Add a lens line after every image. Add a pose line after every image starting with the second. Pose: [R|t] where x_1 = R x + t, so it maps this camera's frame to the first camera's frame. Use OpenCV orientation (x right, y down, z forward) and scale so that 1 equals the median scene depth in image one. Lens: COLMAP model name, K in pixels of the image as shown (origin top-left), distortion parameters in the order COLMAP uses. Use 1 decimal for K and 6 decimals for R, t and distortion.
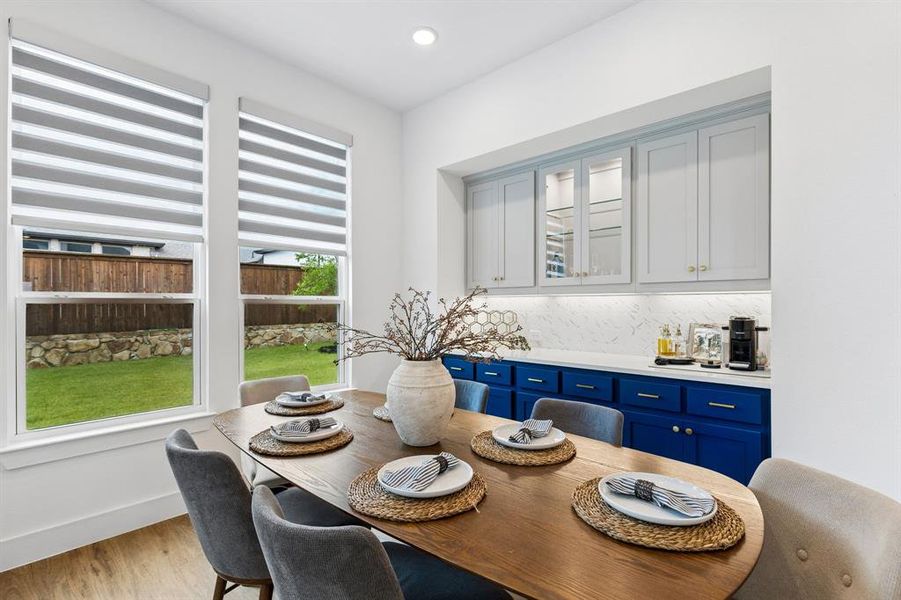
lens RADIAL K [[426.1, 0, 457.8], [0, 426.1, 305.2], [0, 0, 1]] dist [0.005124, 0.000133]
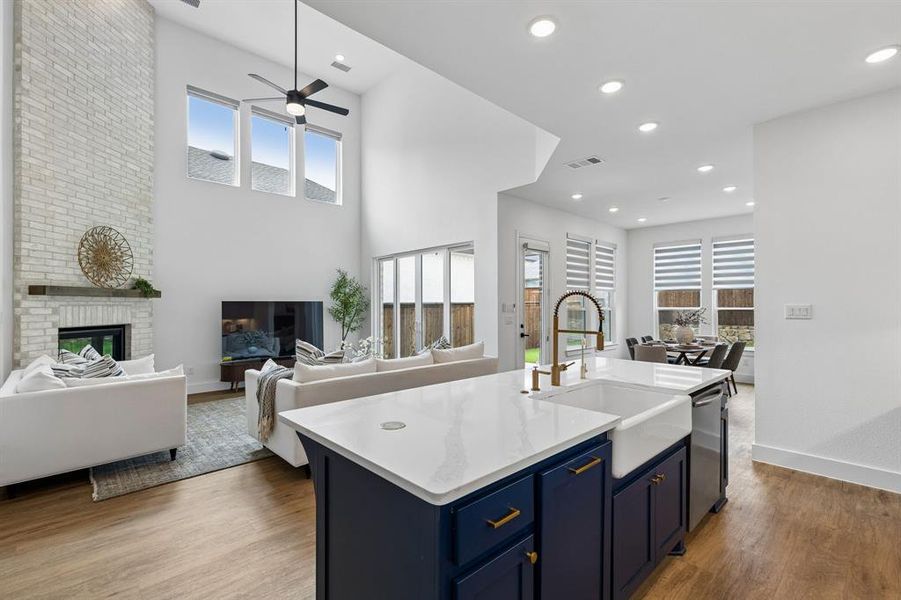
lens RADIAL K [[404.5, 0, 455.1], [0, 404.5, 301.6], [0, 0, 1]] dist [0.005550, -0.000583]
pose [[-0.049859, -0.011308, -0.998692, 1.624069], [0.001390, 0.999934, -0.011392, -0.025762], [0.998755, -0.001956, -0.049840, -0.411717]]
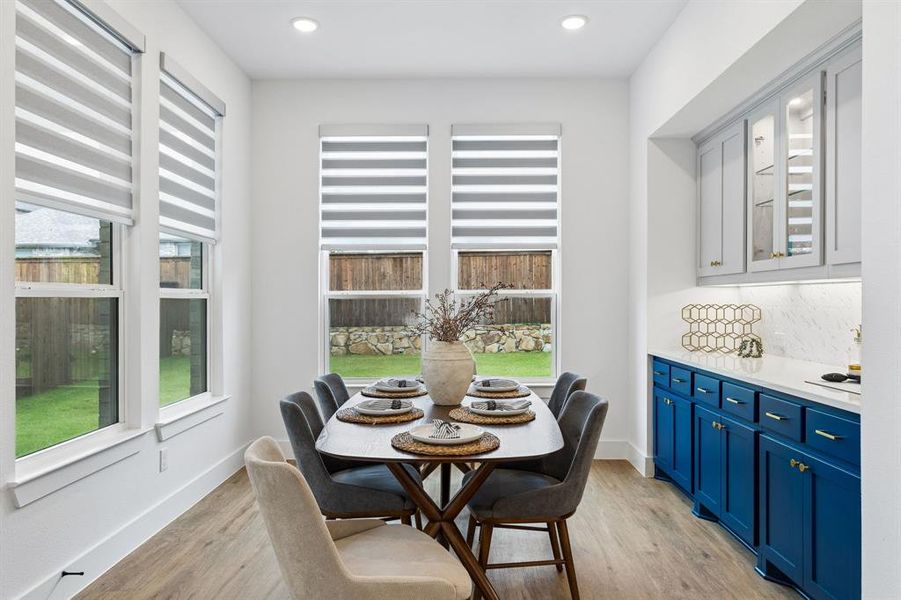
lens RADIAL K [[590.5, 0, 449.6], [0, 590.5, 295.6], [0, 0, 1]] dist [0.022171, 0.002271]
pose [[0.675629, -0.008622, -0.737192, 0.500830], [0.005904, 0.999963, -0.006285, 0.000442], [0.737218, -0.000106, 0.675655, -0.085343]]
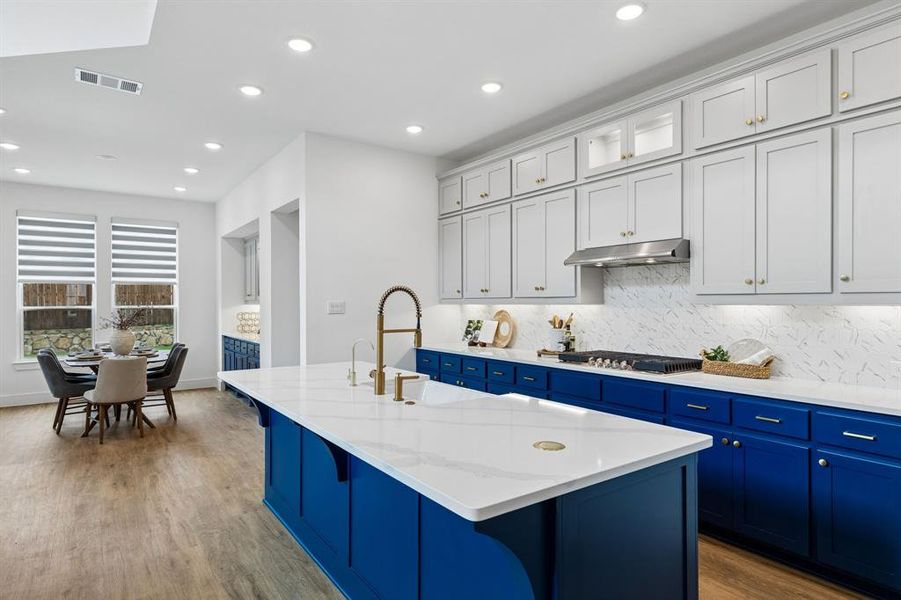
lens RADIAL K [[501.3, 0, 452.4], [0, 501.3, 301.8], [0, 0, 1]] dist [0.021584, -0.007060]
pose [[0.981720, -0.005962, -0.190237, 1.244527], [0.006484, 0.999977, 0.002120, -0.028746], [0.190220, -0.003315, 0.981736, -0.898665]]
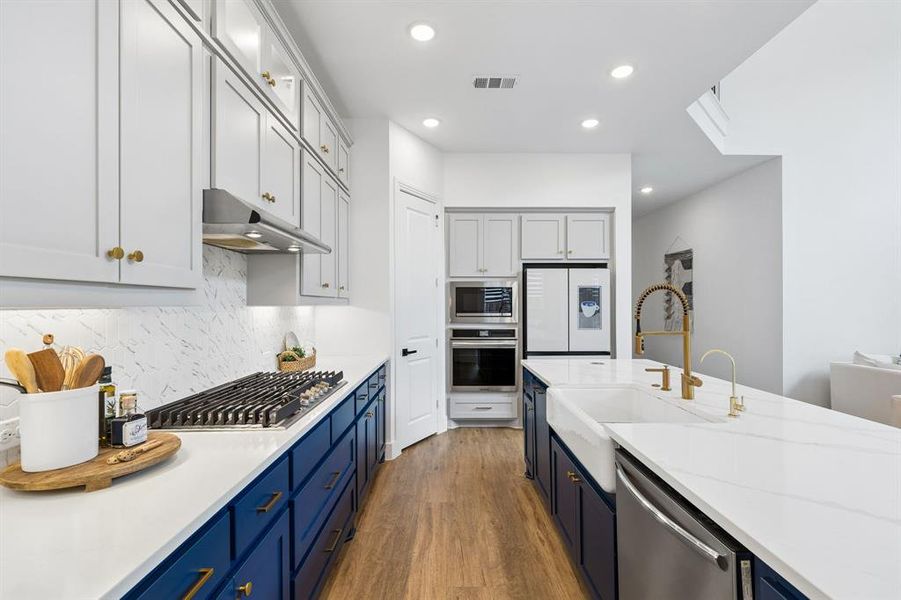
lens RADIAL K [[404.5, 0, 451.9], [0, 404.5, 302.4], [0, 0, 1]] dist [0.005550, -0.000583]
pose [[-0.695915, 0.005143, 0.718106, 0.887442], [0.004123, 0.999986, -0.003167, -0.021561], [-0.718112, 0.000757, -0.695927, 0.239086]]
